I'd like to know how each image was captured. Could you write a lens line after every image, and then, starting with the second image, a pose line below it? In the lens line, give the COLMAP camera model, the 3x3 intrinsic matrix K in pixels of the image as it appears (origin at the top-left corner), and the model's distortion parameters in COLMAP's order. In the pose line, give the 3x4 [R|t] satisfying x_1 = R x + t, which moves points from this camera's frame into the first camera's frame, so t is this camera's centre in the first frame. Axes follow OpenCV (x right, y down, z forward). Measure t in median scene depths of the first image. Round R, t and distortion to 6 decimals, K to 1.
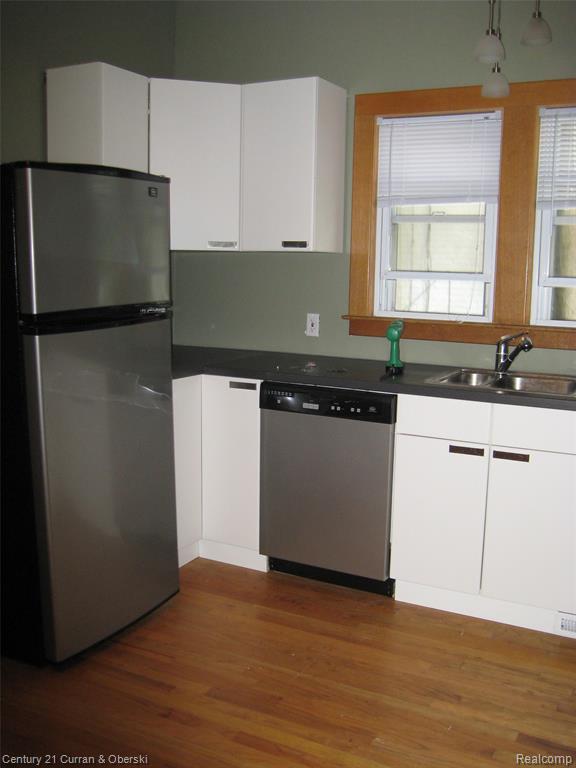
lens RADIAL K [[769.8, 0, 288.0], [0, 769.8, 384.0], [0, 0, 1]] dist [-0.184675, 0.165285]
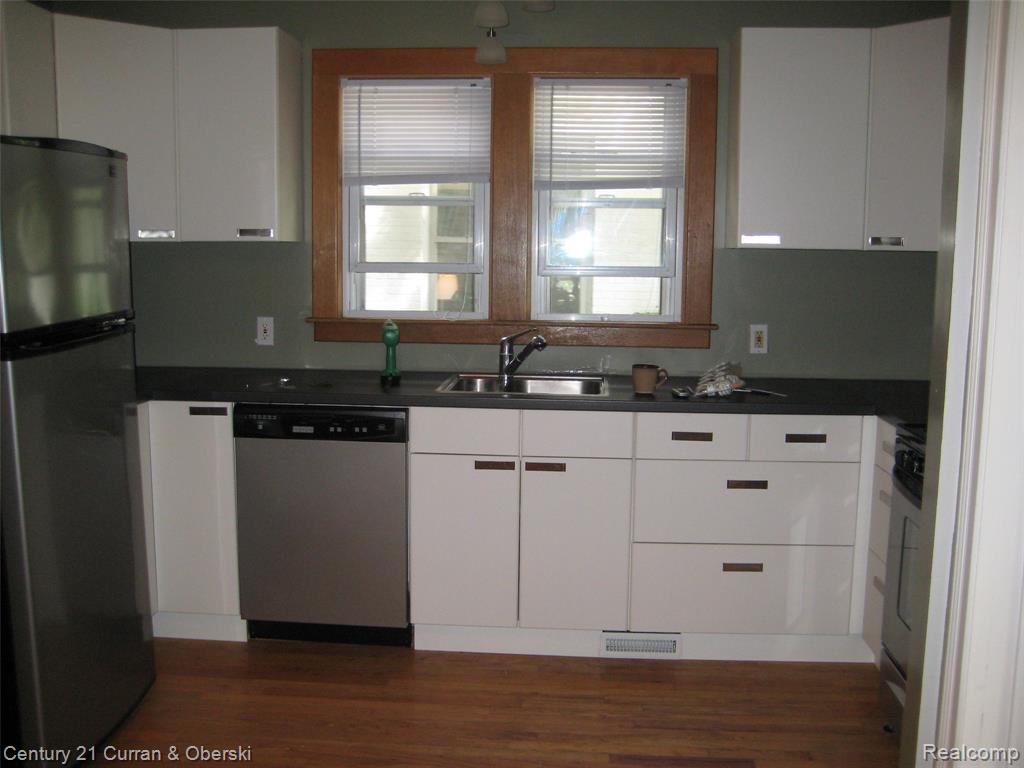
lens RADIAL K [[1026.3, 0, 512.0], [0, 1026.3, 384.0], [0, 0, 1]] dist [-0.184675, 0.165285]
pose [[0.912056, -0.060369, 0.405598, -0.201212], [0.066013, 0.997819, 0.000072, -0.005203], [-0.404717, 0.026709, 0.914052, -0.091910]]
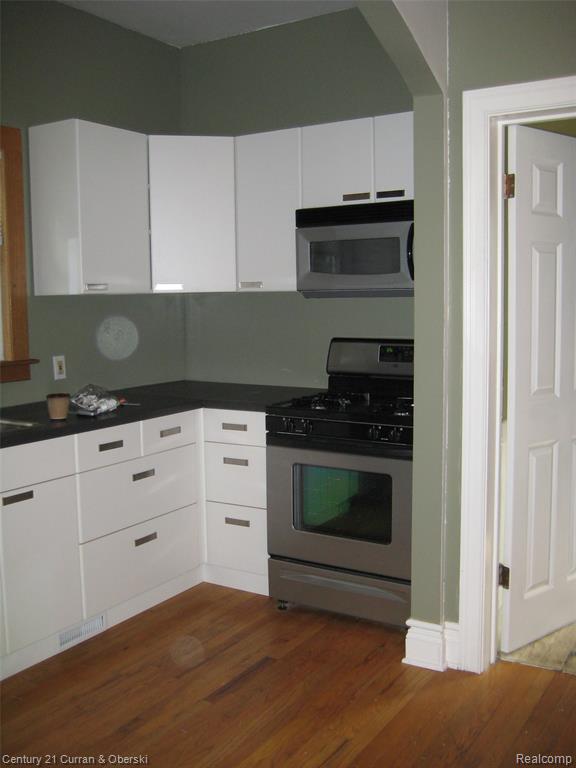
lens RADIAL K [[769.8, 0, 288.0], [0, 769.8, 384.0], [0, 0, 1]] dist [-0.184675, 0.165285]
pose [[0.054515, -0.120656, 0.991196, -0.546461], [0.161272, 0.980703, 0.110509, -0.086367], [-0.985403, 0.153828, 0.072922, 0.489132]]
